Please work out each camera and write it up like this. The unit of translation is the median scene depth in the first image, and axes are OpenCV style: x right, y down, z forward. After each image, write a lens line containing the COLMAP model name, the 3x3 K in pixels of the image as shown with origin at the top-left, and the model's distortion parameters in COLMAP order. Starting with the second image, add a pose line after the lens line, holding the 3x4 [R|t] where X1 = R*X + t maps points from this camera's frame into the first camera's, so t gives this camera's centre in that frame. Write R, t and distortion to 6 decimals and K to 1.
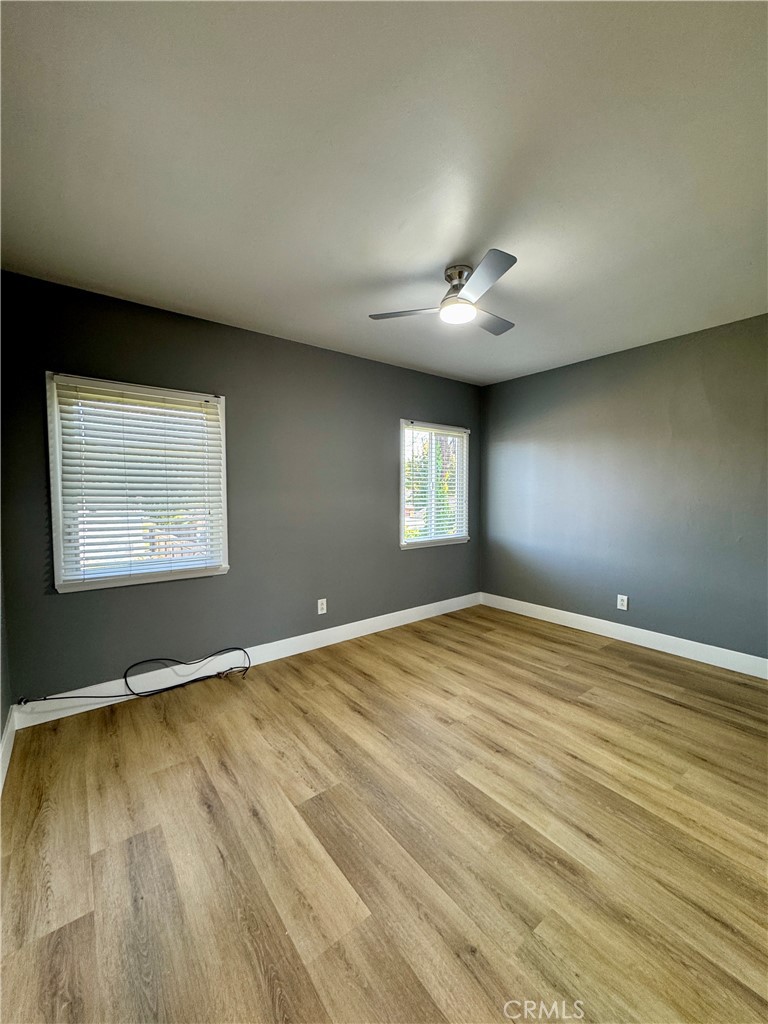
lens RADIAL K [[408.0, 0, 385.1], [0, 408.0, 511.2], [0, 0, 1]] dist [-0.003297, 0.000866]
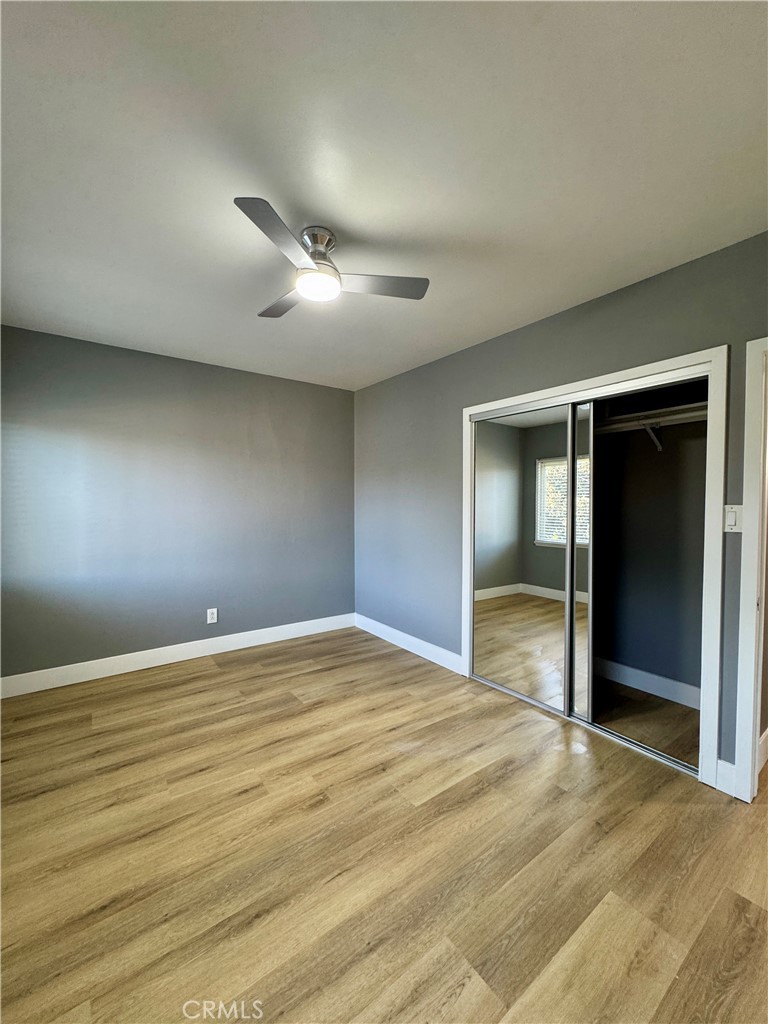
lens RADIAL K [[408.0, 0, 385.1], [0, 408.0, 511.2], [0, 0, 1]] dist [-0.003297, 0.000866]
pose [[0.025856, -0.014904, 0.999555, -0.603831], [0.043774, 0.998947, 0.013763, -0.040472], [-0.998707, 0.043398, 0.026482, 0.818335]]
